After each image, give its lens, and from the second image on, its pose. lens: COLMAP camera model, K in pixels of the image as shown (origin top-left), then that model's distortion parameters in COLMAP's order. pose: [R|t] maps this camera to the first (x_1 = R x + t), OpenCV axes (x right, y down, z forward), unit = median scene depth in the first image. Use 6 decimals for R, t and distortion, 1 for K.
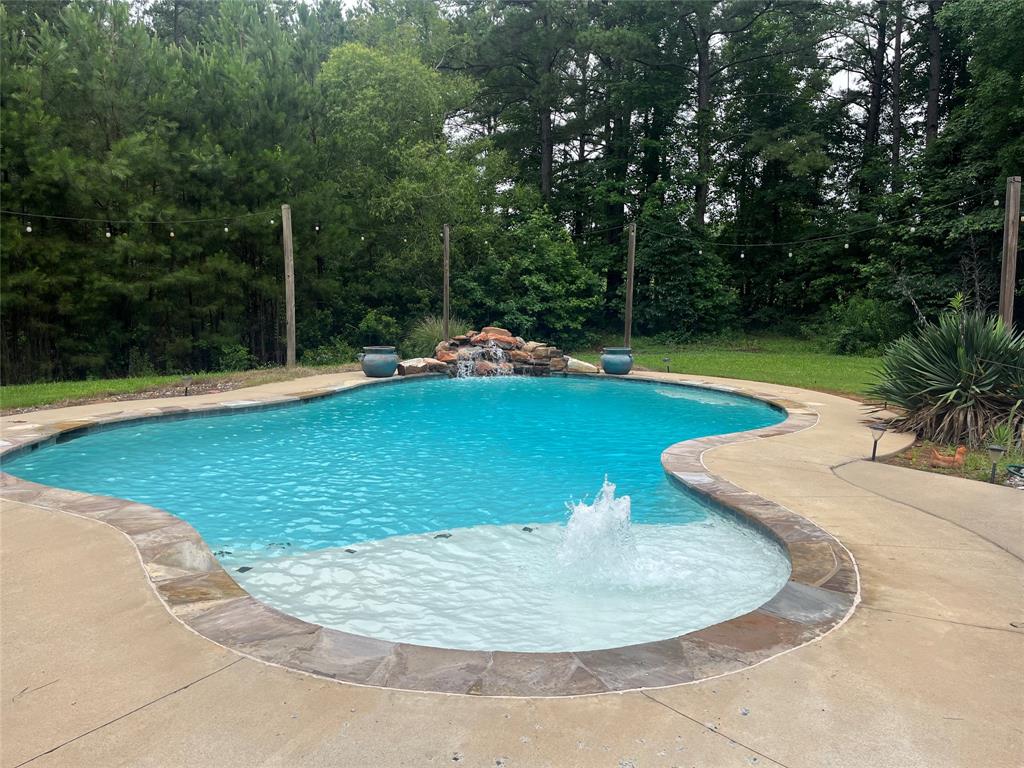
lens RADIAL K [[766.2, 0, 516.5], [0, 766.2, 382.1], [0, 0, 1]] dist [0.030712, -0.013742]
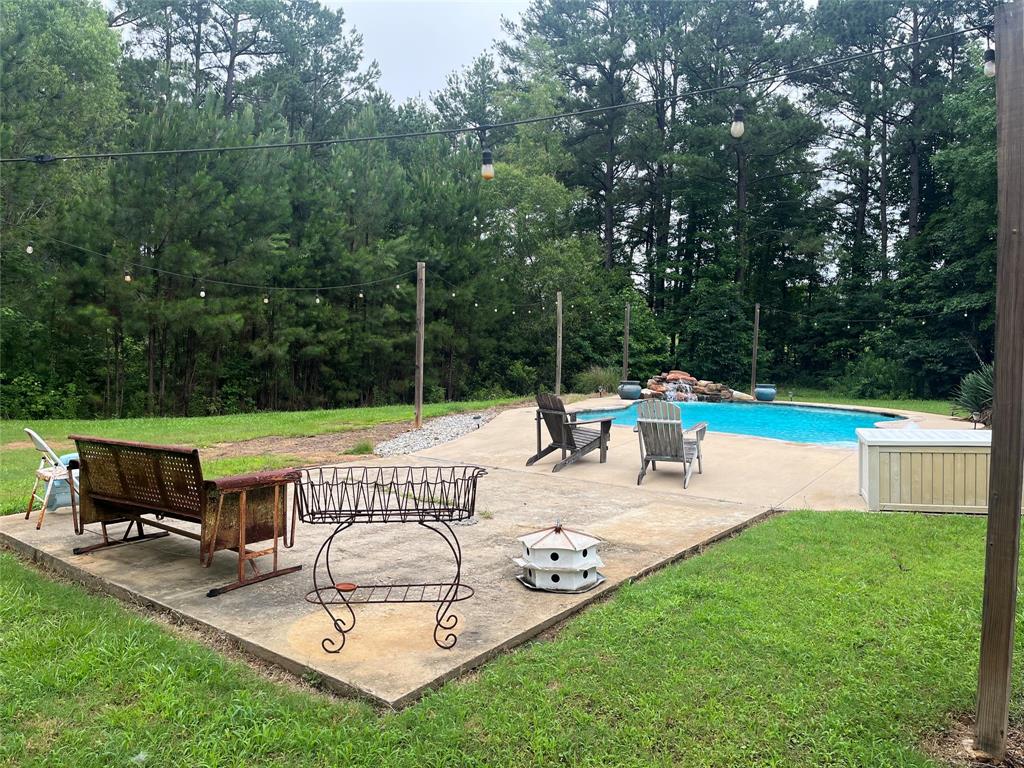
lens RADIAL K [[766.2, 0, 509.0], [0, 766.2, 382.7], [0, 0, 1]] dist [0.030712, -0.013742]
pose [[0.998392, 0.007659, 0.056162, -0.271933], [-0.003297, 0.996999, -0.077345, 0.042783], [-0.056586, 0.077036, 0.995421, -0.296760]]
